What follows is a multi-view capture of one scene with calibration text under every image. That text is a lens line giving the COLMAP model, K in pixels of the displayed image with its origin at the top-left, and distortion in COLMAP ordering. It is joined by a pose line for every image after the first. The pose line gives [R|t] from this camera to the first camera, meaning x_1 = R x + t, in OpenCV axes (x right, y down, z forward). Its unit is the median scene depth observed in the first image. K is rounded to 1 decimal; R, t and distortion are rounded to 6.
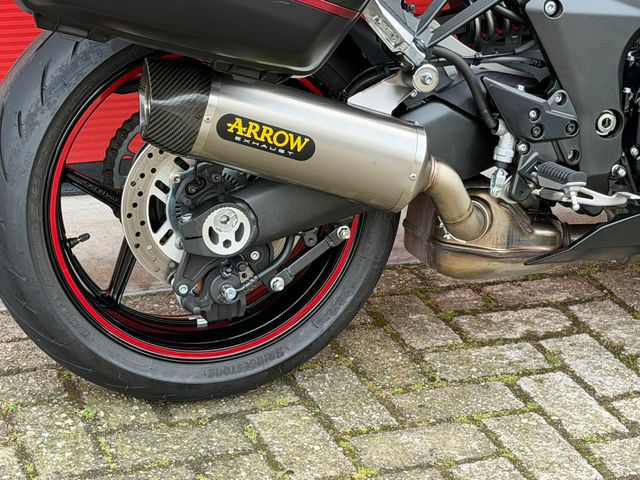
lens RADIAL K [[1584.5, 0, 333.9], [0, 1584.5, 262.2], [0, 0, 1]] dist [0.105237, 0.630904]
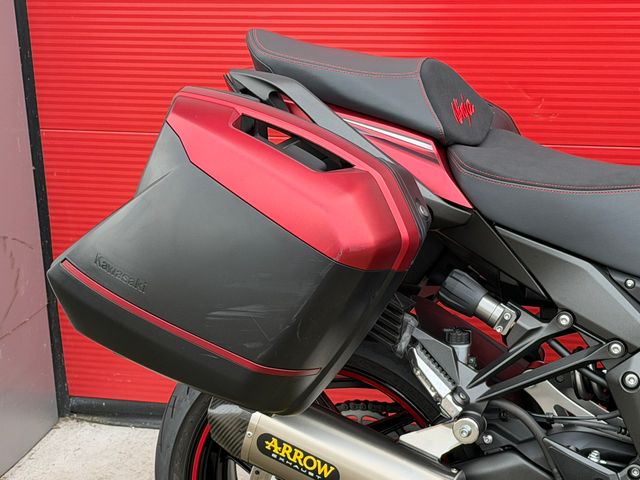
lens RADIAL K [[1573.8, 0, 320.9], [0, 1573.8, 252.4], [0, 0, 1]] dist [0.120848, 0.350829]
pose [[0.777501, 0.115034, -0.618271, 0.638069], [-0.179524, 0.982818, -0.042898, -0.176597], [0.602713, 0.144348, 0.784793, 0.115546]]
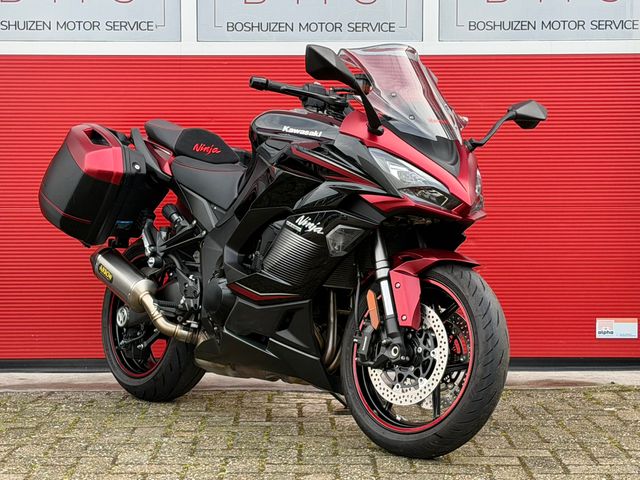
lens RADIAL K [[1580.2, 0, 316.7], [0, 1580.2, 253.4], [0, 0, 1]] dist [0.130882, 0.203855]
pose [[0.311549, 0.007507, -0.950200, 2.701866], [-0.376226, 0.919226, -0.116093, 0.072271], [0.872577, 0.393659, 0.289208, 0.504074]]
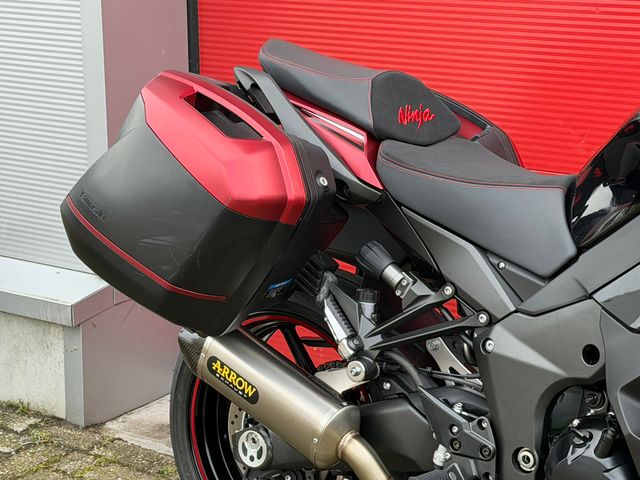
lens RADIAL K [[1573.8, 0, 320.9], [0, 1573.8, 252.4], [0, 0, 1]] dist [0.120848, 0.350829]
pose [[0.548281, 0.156744, -0.821474, 1.101986], [-0.310336, 0.950276, -0.025809, -0.171613], [0.776582, 0.269084, 0.569662, 0.248887]]
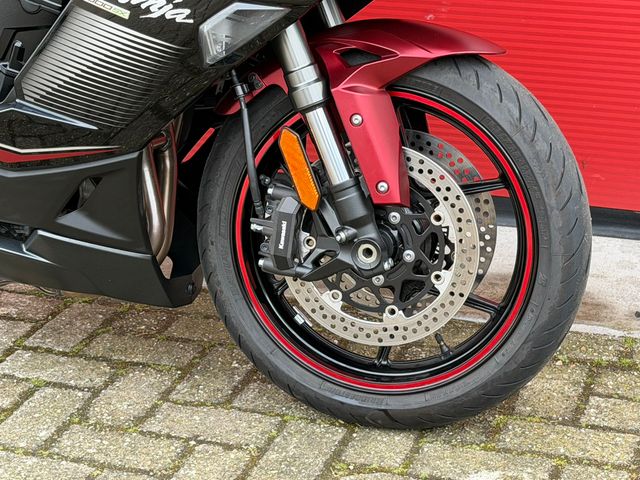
lens RADIAL K [[1573.8, 0, 320.9], [0, 1573.8, 252.4], [0, 0, 1]] dist [0.120848, 0.350829]
pose [[0.759429, 0.196310, -0.620266, 1.260098], [-0.221569, 0.974438, 0.037122, -0.134379], [0.611698, 0.109240, 0.783513, 0.420113]]
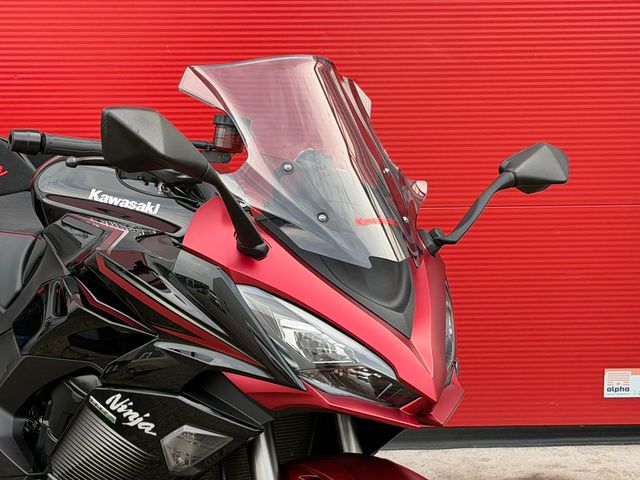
lens RADIAL K [[1573.8, 0, 320.9], [0, 1573.8, 252.4], [0, 0, 1]] dist [0.120848, 0.350829]
pose [[0.358852, 0.147745, -0.921627, 1.658969], [-0.365474, 0.930796, 0.006911, -0.408937], [0.858868, 0.334350, 0.388015, 0.758707]]
